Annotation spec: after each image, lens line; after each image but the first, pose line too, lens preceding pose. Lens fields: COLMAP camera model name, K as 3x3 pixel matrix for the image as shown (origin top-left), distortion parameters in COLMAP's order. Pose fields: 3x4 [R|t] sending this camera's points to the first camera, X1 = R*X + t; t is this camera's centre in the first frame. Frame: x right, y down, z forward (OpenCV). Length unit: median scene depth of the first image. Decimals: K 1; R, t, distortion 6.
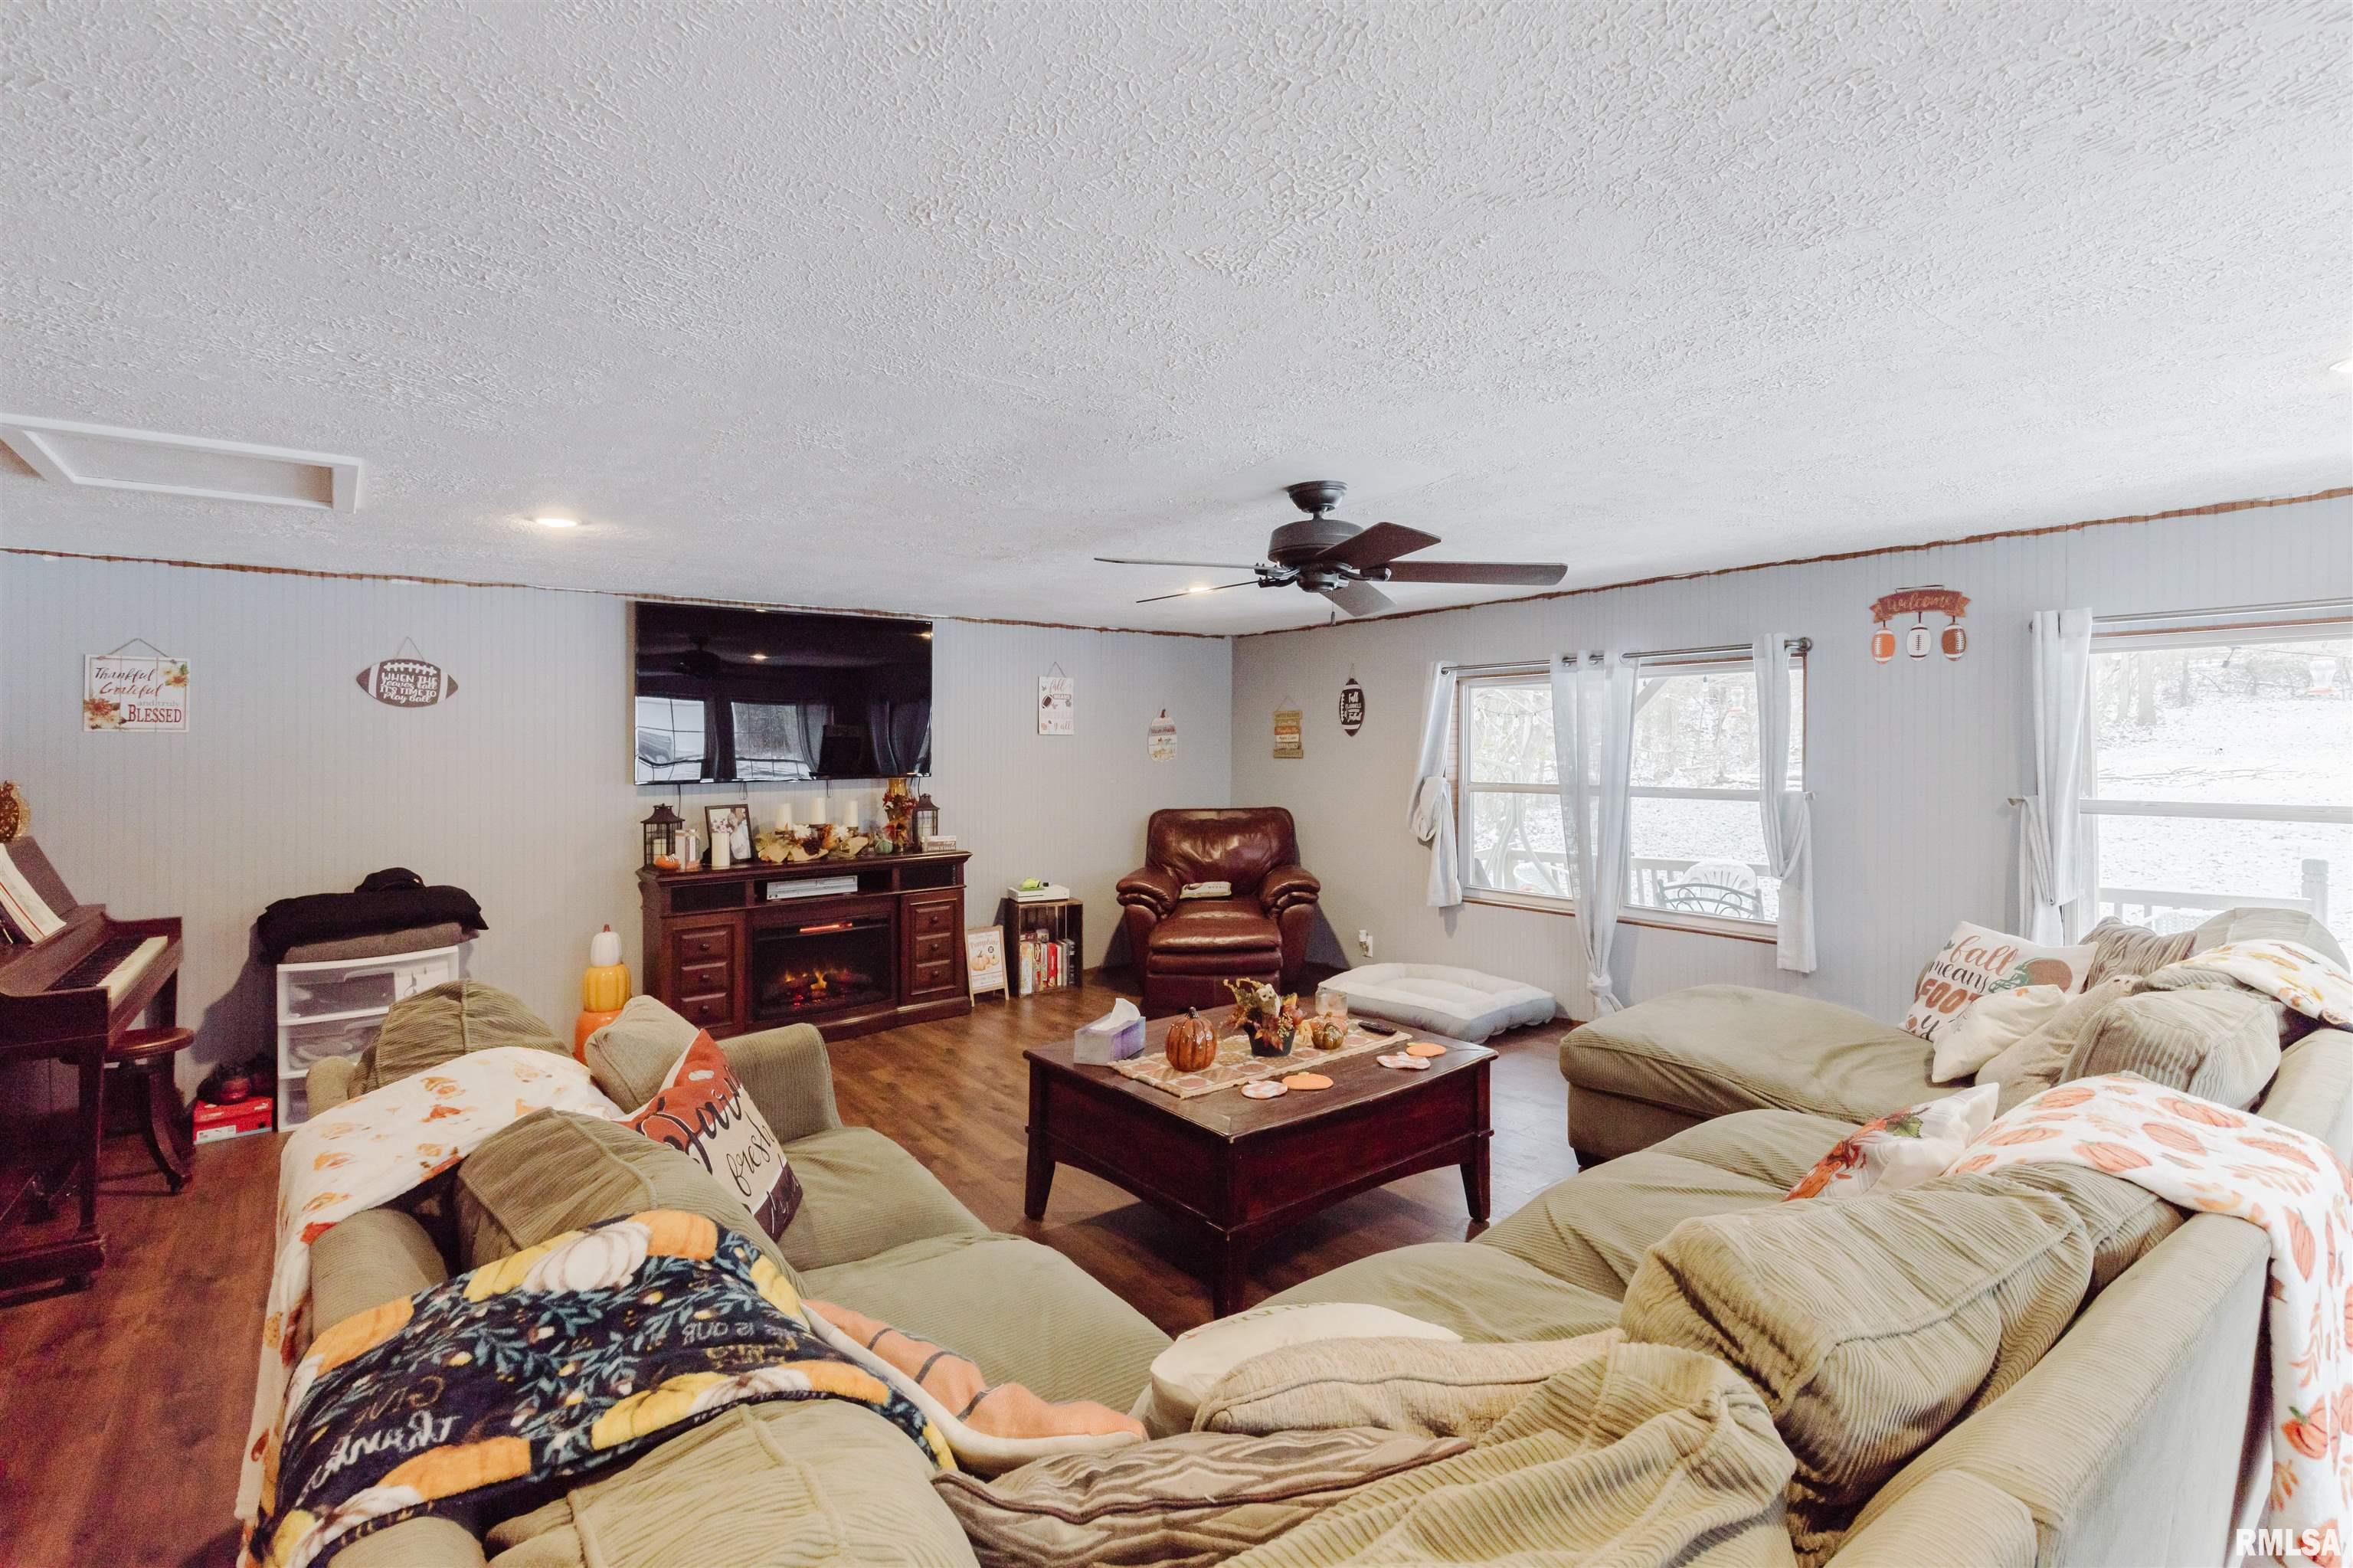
lens RADIAL K [[1059.6, 0, 1172.6], [0, 1059.6, 742.5], [0, 0, 1]] dist [0.003562, -0.000196]
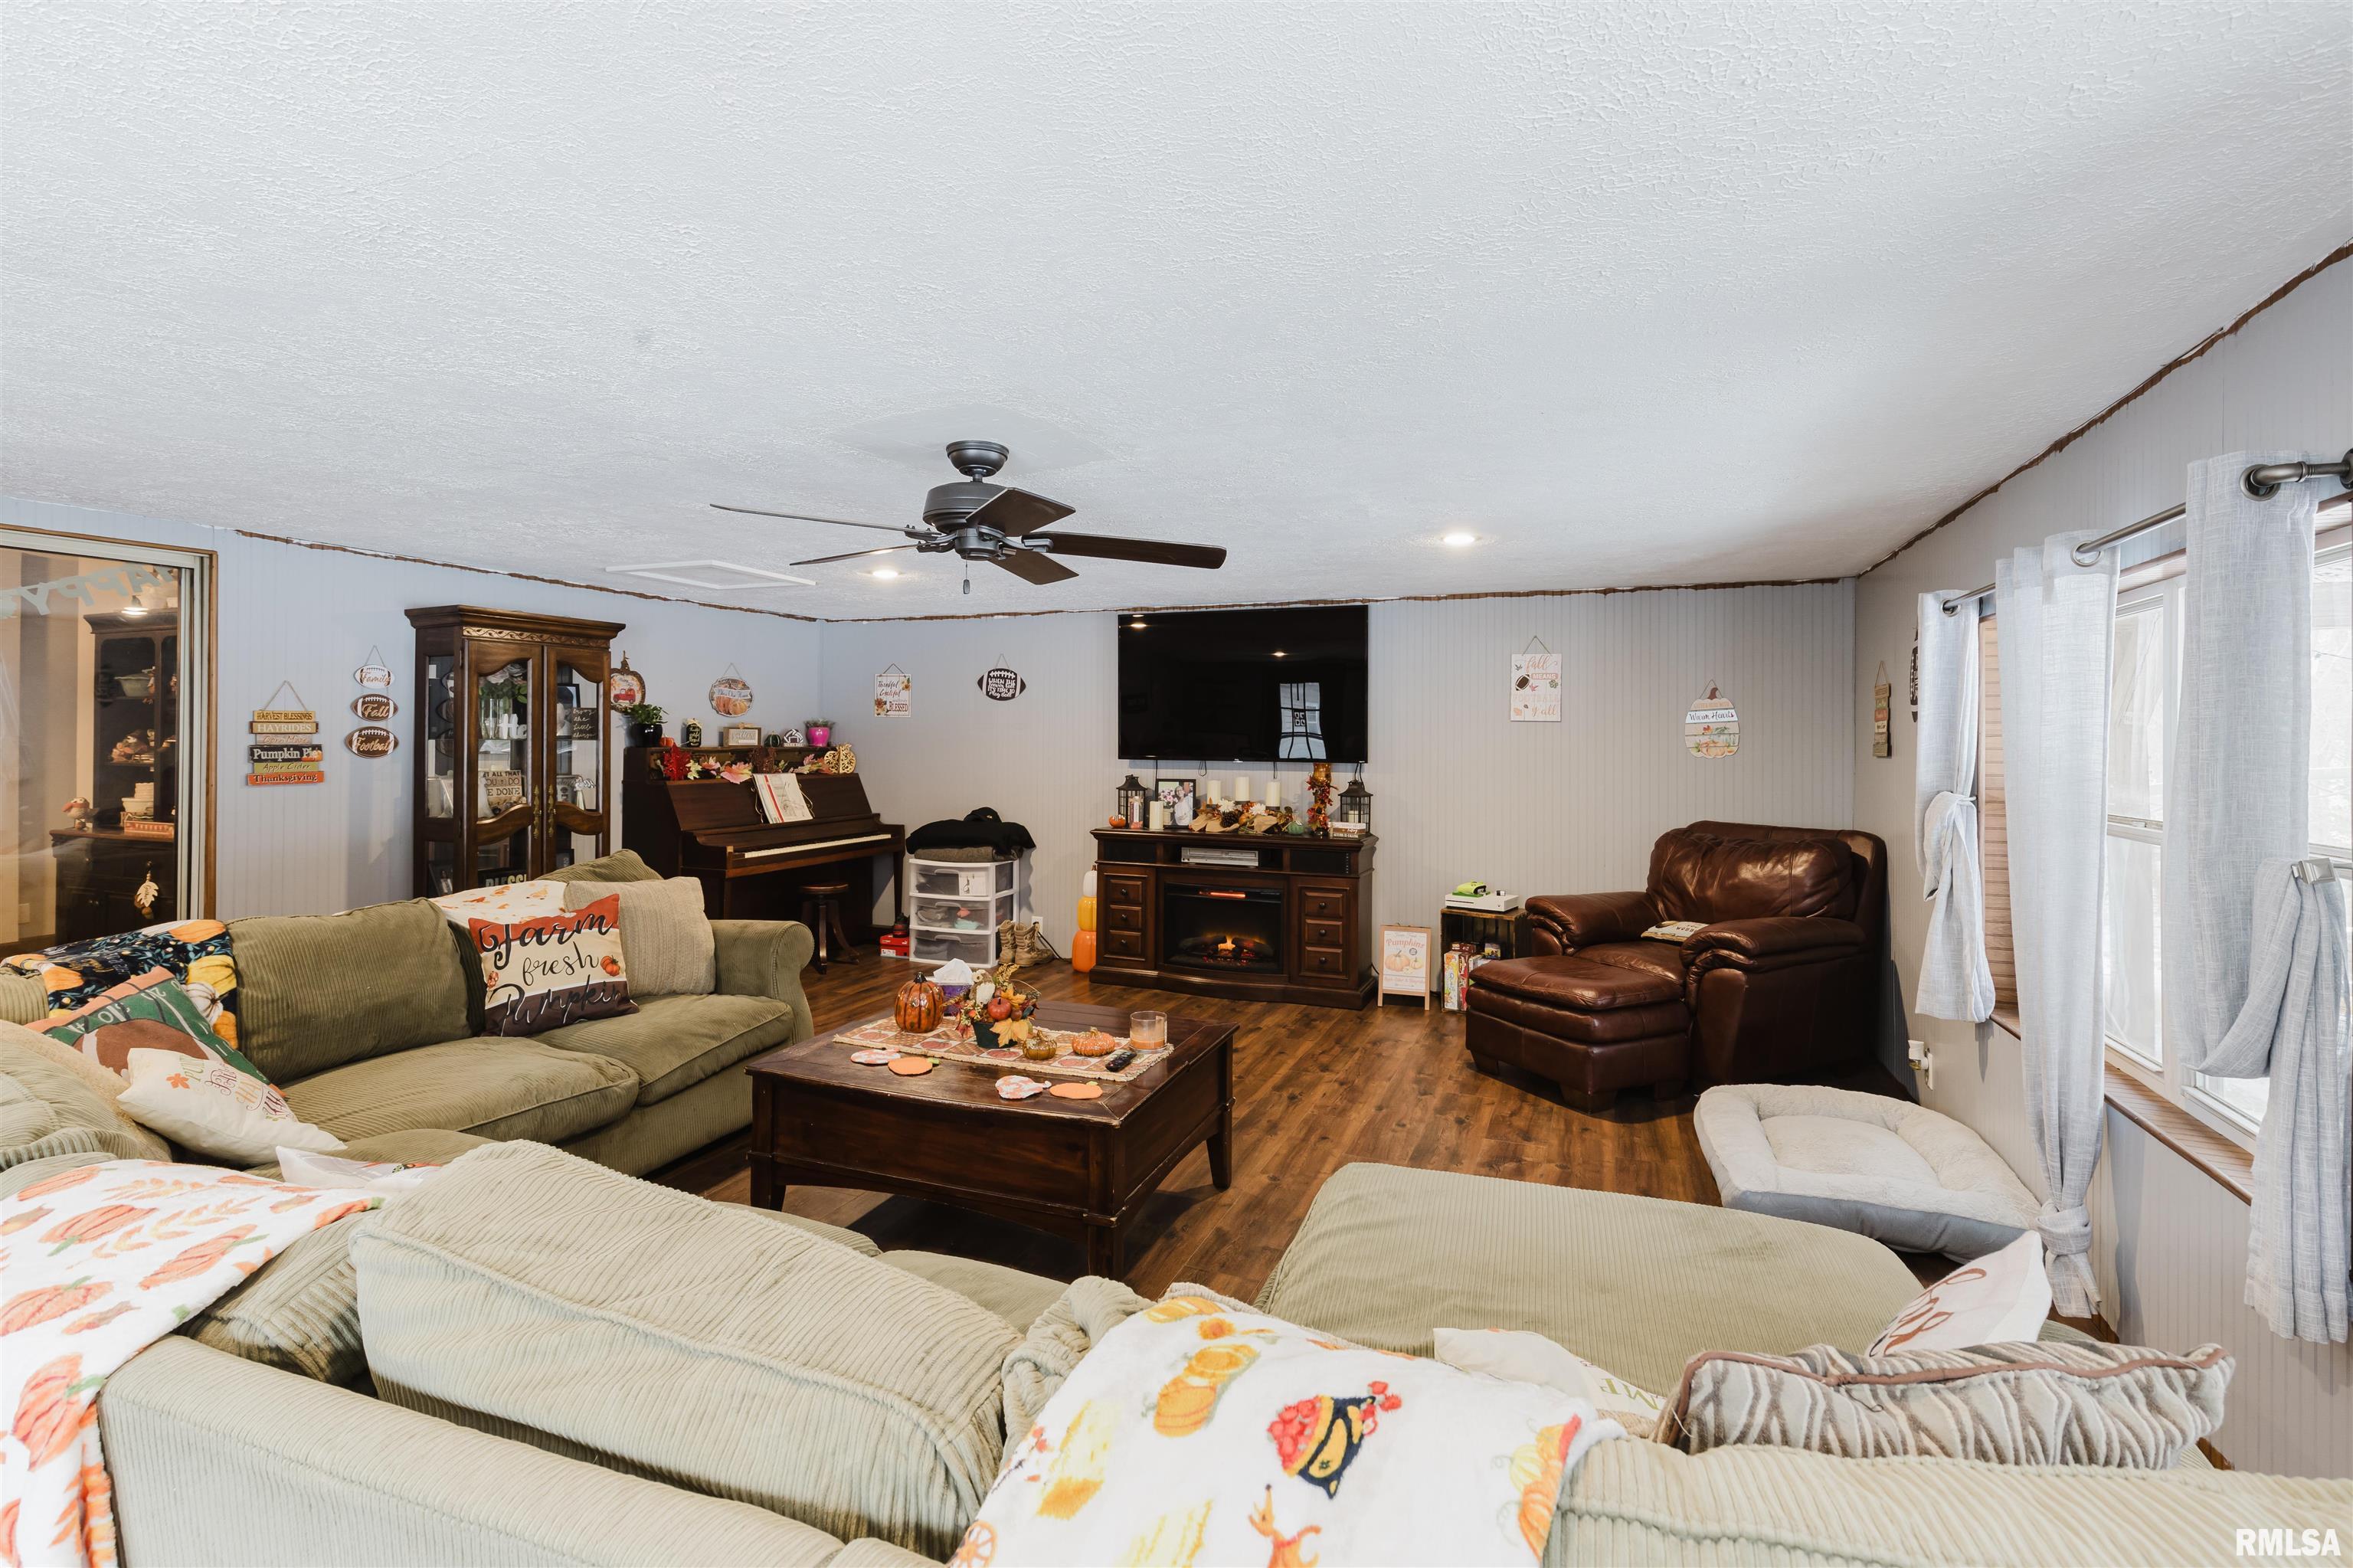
lens RADIAL K [[1064.3, 0, 1158.5], [0, 1064.3, 737.7], [0, 0, 1]] dist [0.005612, -0.000185]
pose [[0.508155, 0.010275, -0.861204, 0.608428], [-0.014665, 0.999887, 0.003277, 0.009424], [0.861141, 0.010964, 0.508248, 0.390222]]
